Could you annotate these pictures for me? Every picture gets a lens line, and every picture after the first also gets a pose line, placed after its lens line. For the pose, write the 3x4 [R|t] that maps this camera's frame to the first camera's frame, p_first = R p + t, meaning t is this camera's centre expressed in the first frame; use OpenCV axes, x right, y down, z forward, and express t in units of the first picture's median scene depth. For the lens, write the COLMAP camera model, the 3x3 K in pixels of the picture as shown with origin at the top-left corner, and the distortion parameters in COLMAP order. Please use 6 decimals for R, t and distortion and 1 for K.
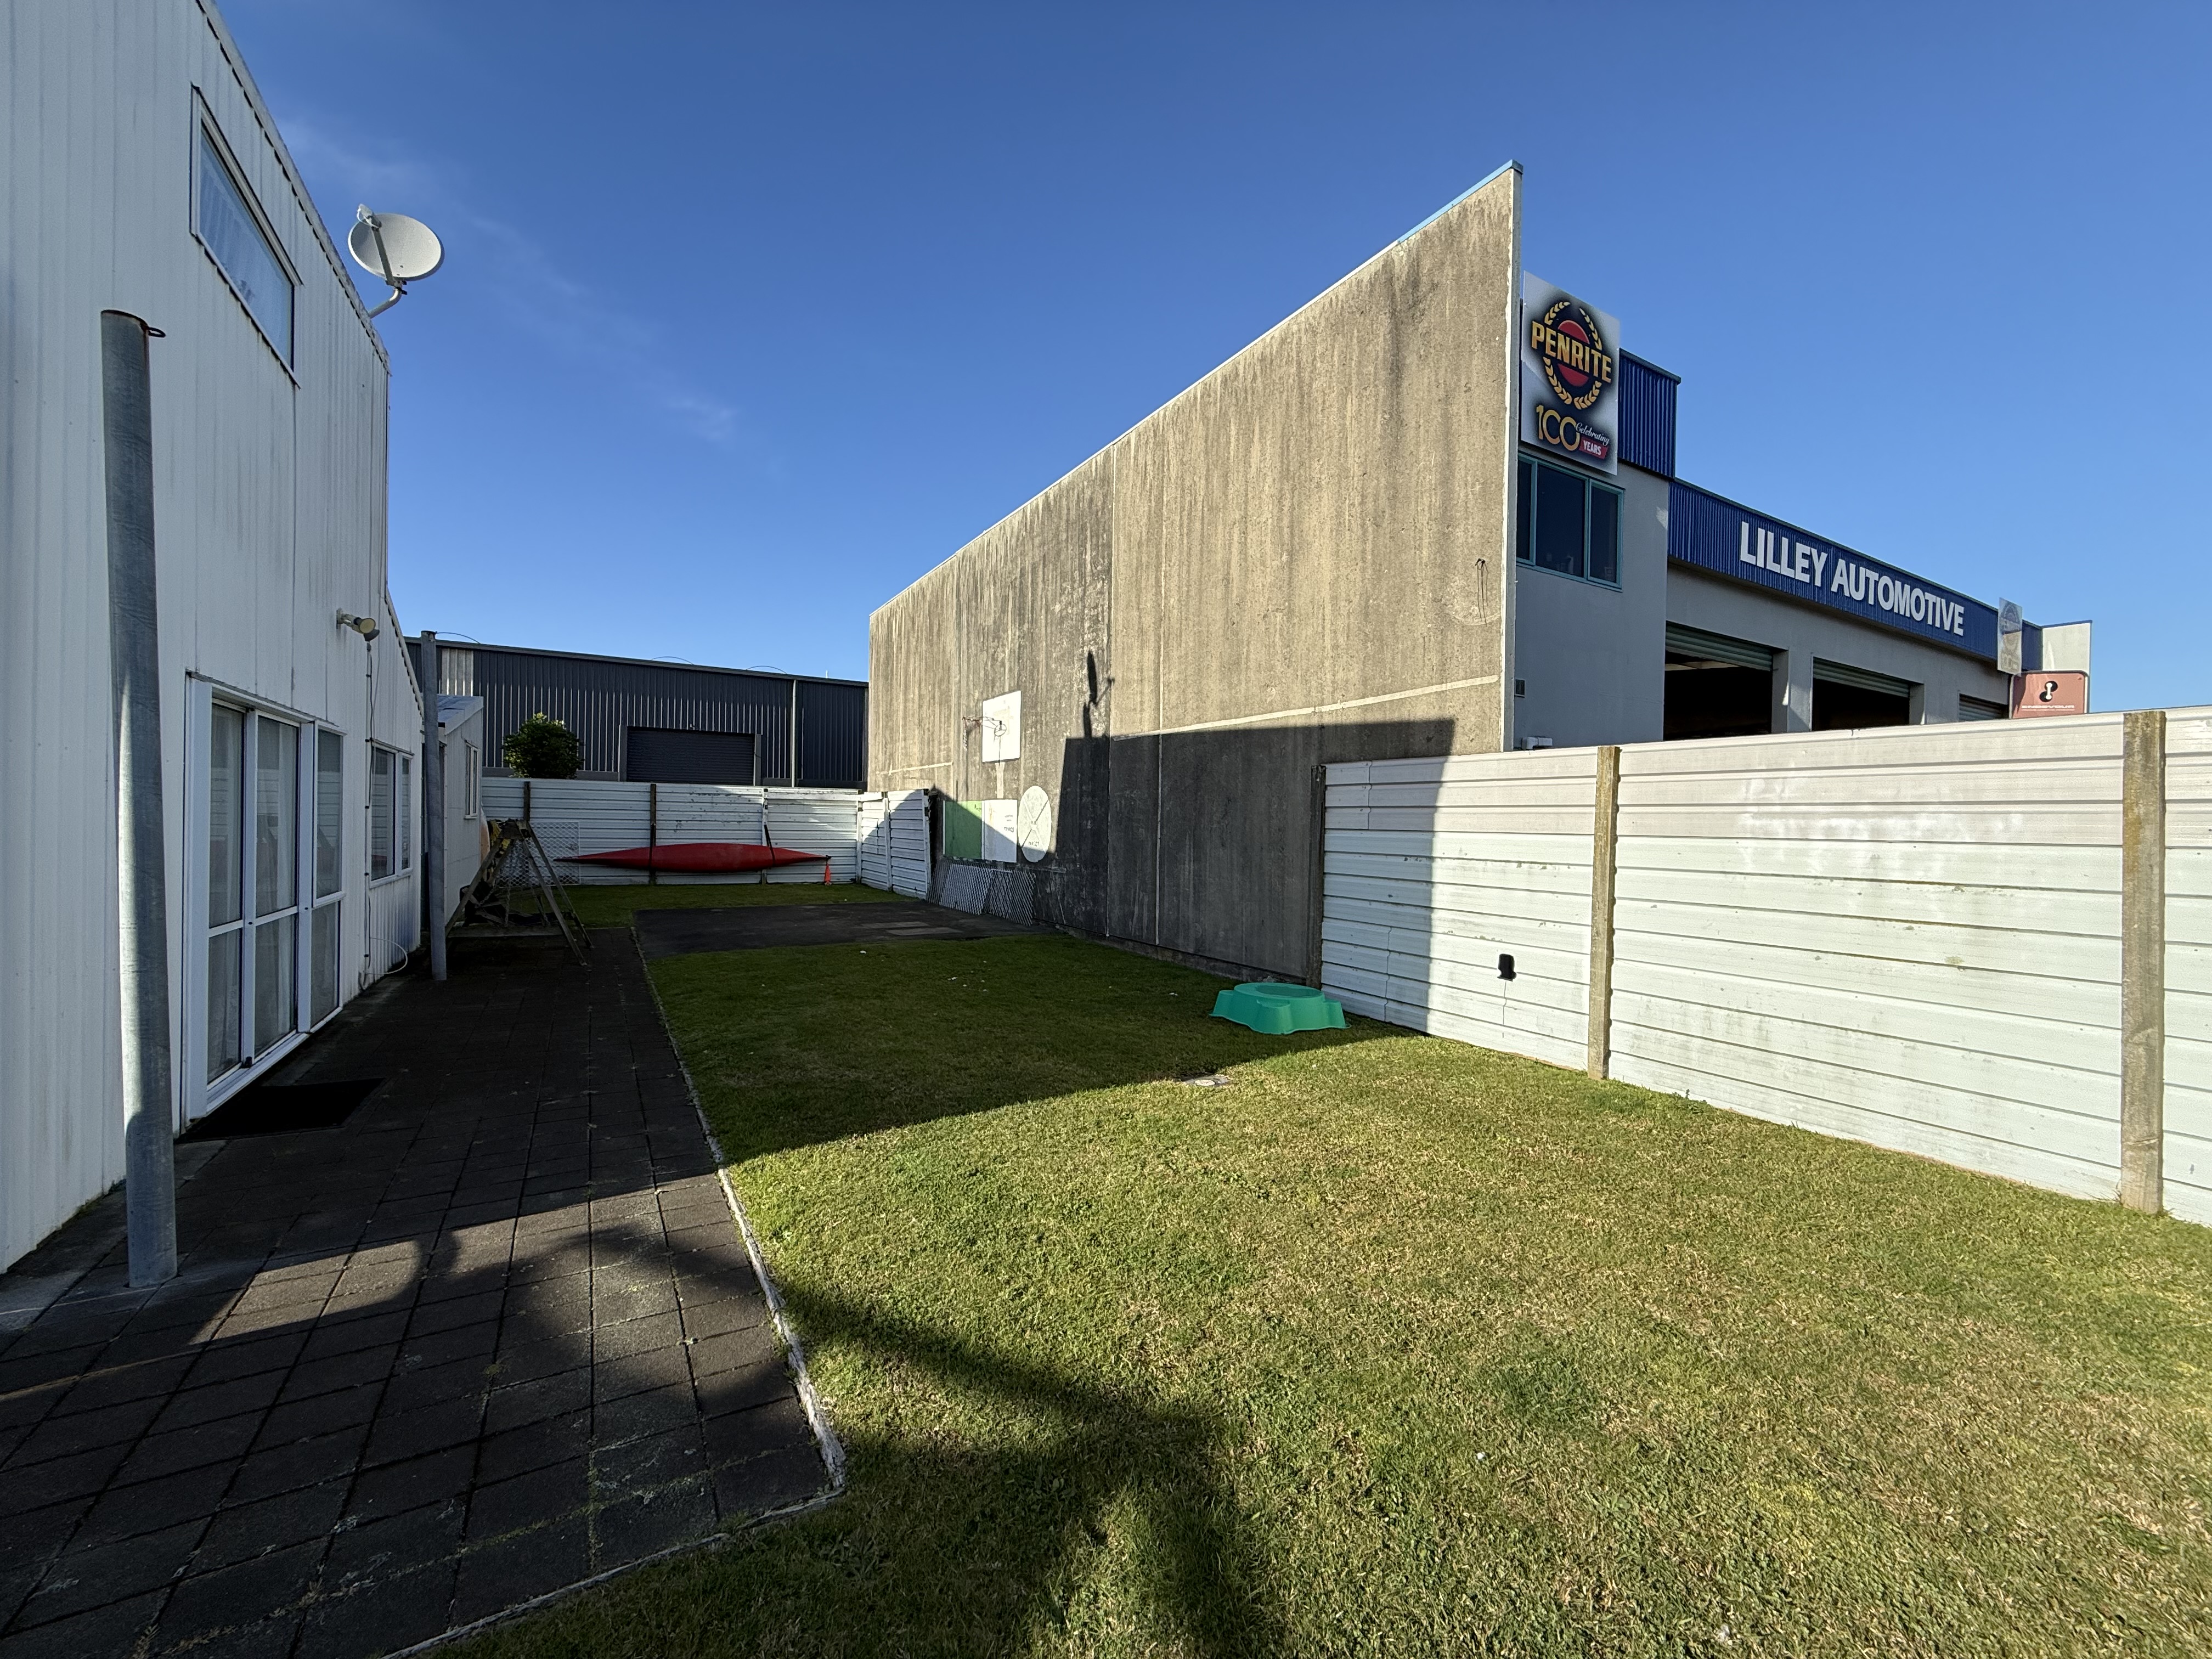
lens RADIAL K [[873.1, 0, 1103.9], [0, 873.1, 838.8], [0, 0, 1]] dist [-0.000904, -0.000128]
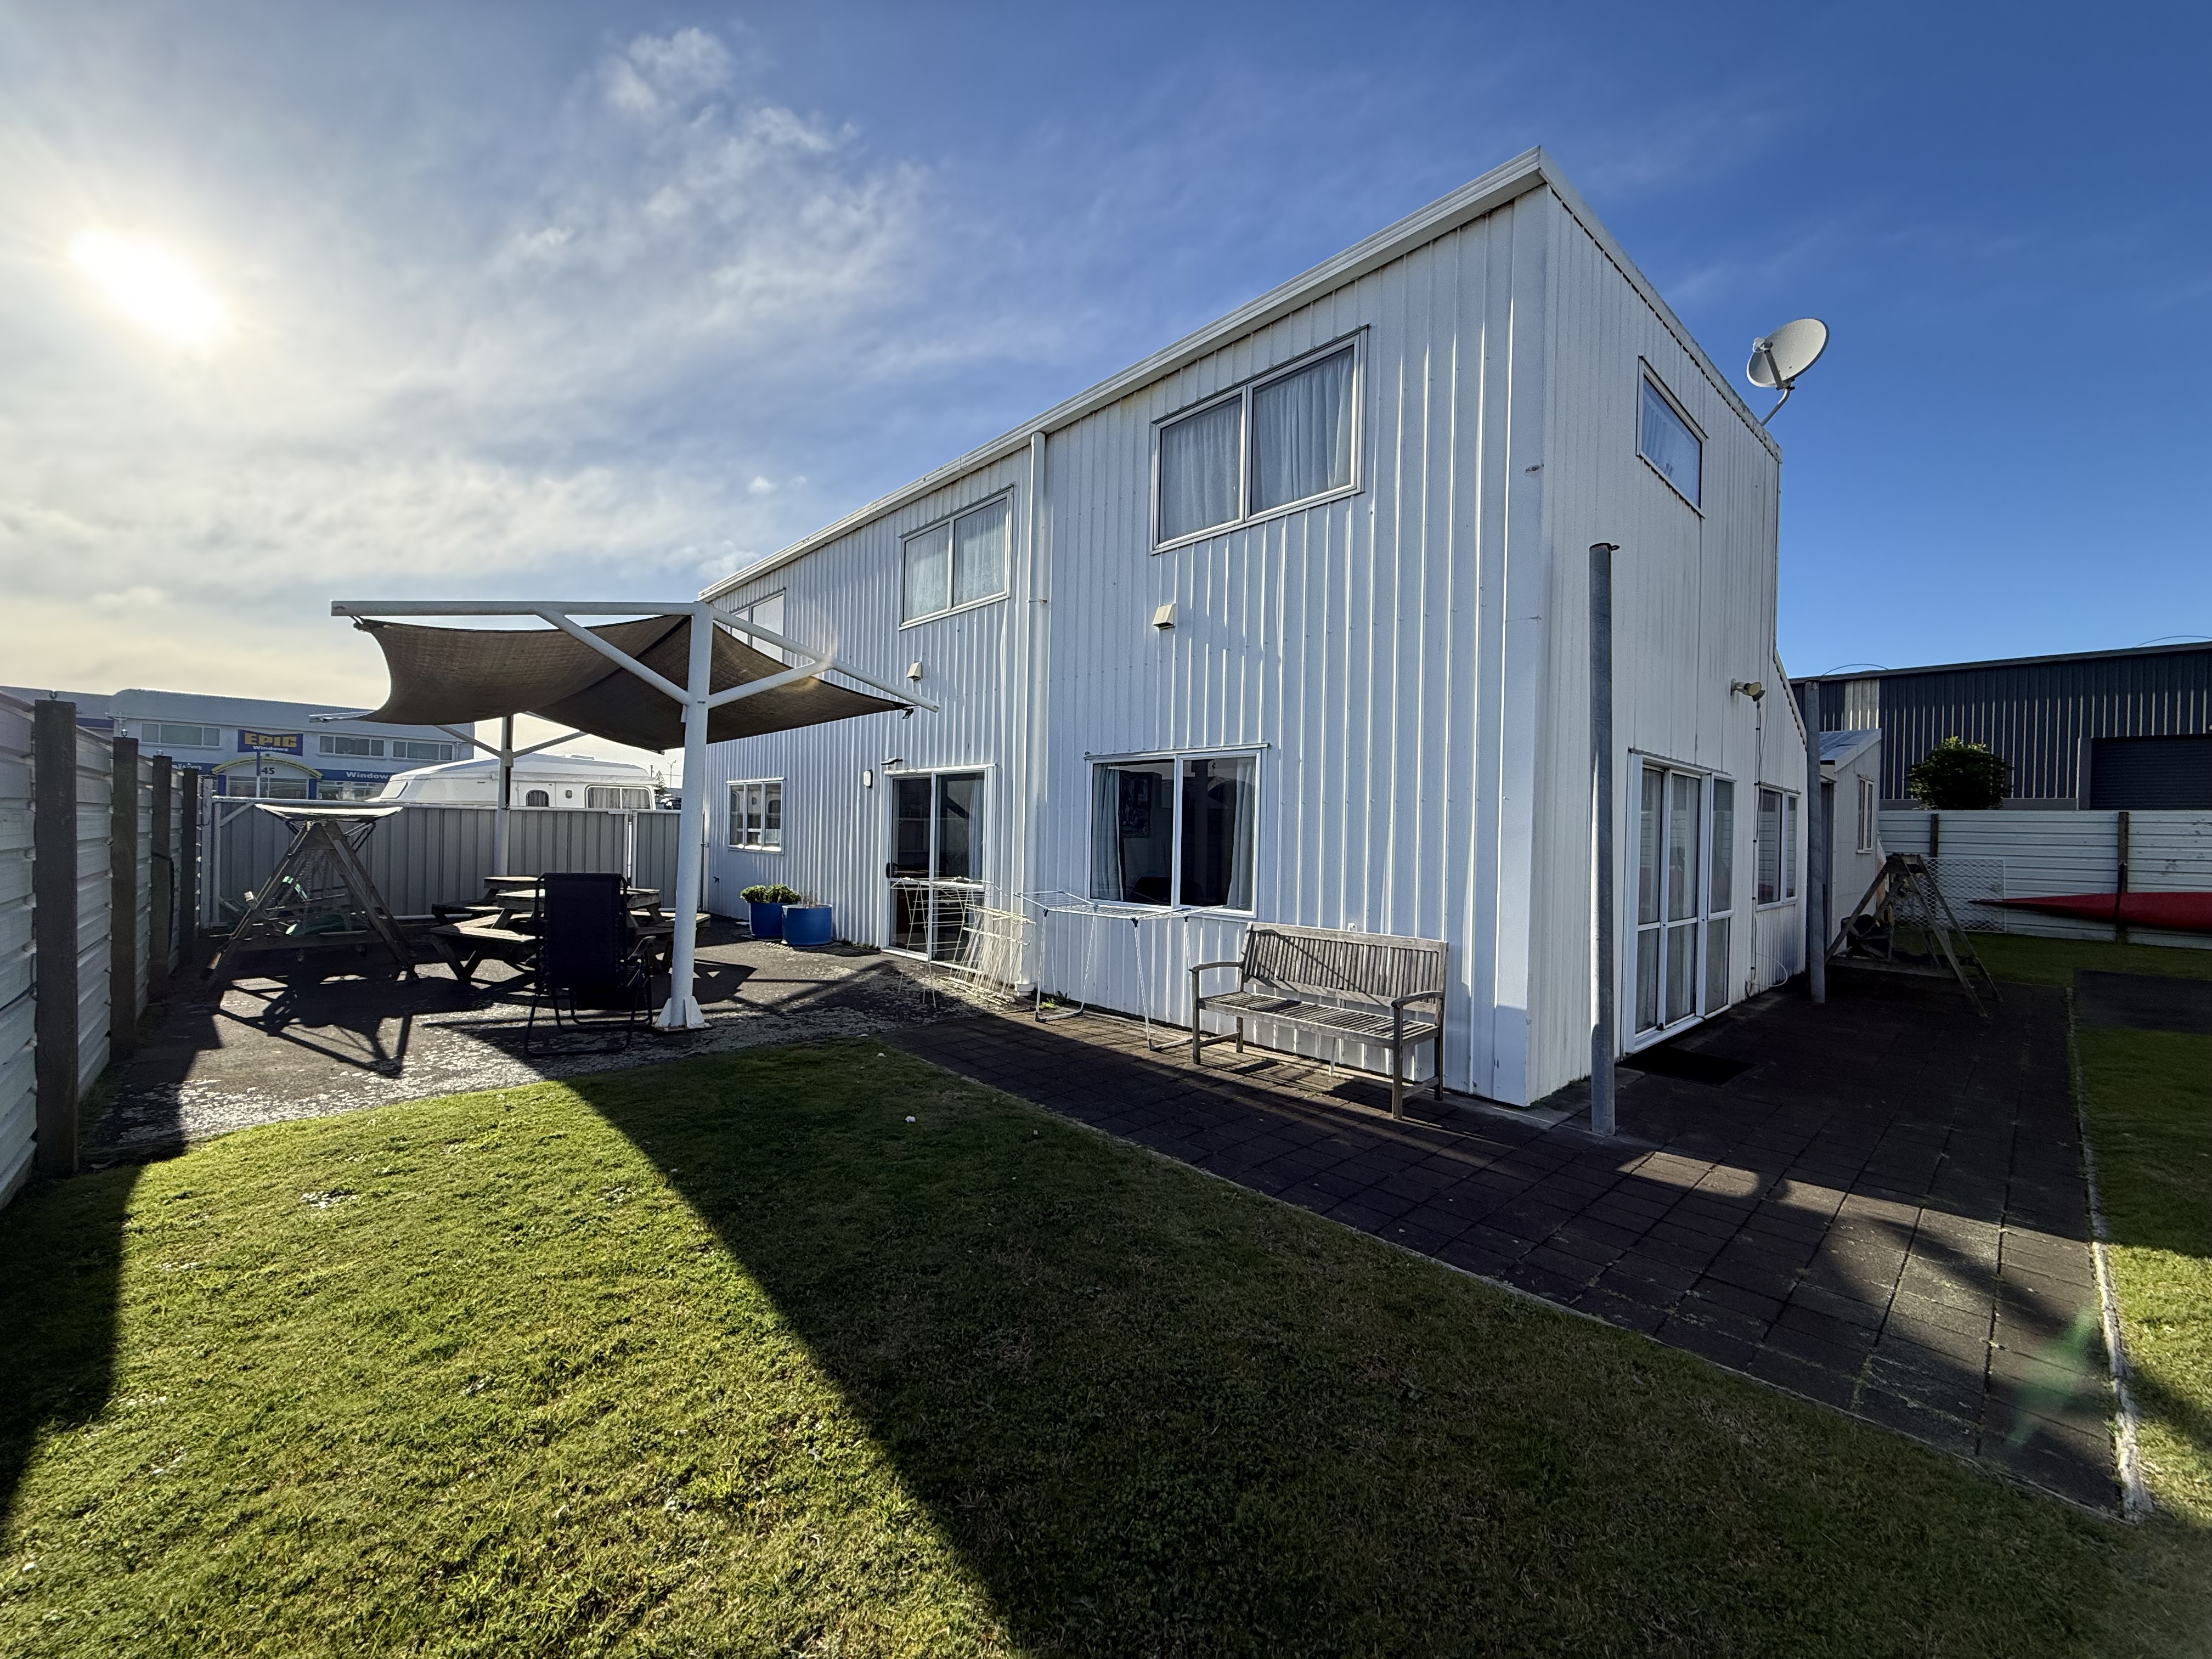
lens RADIAL K [[873.1, 0, 1108.8], [0, 873.1, 828.3], [0, 0, 1]] dist [-0.000904, -0.000128]
pose [[0.215731, -0.018221, -0.976283, 0.113531], [-0.034073, 0.999076, -0.026176, 0.007099], [0.975858, 0.038912, 0.214911, -0.098941]]
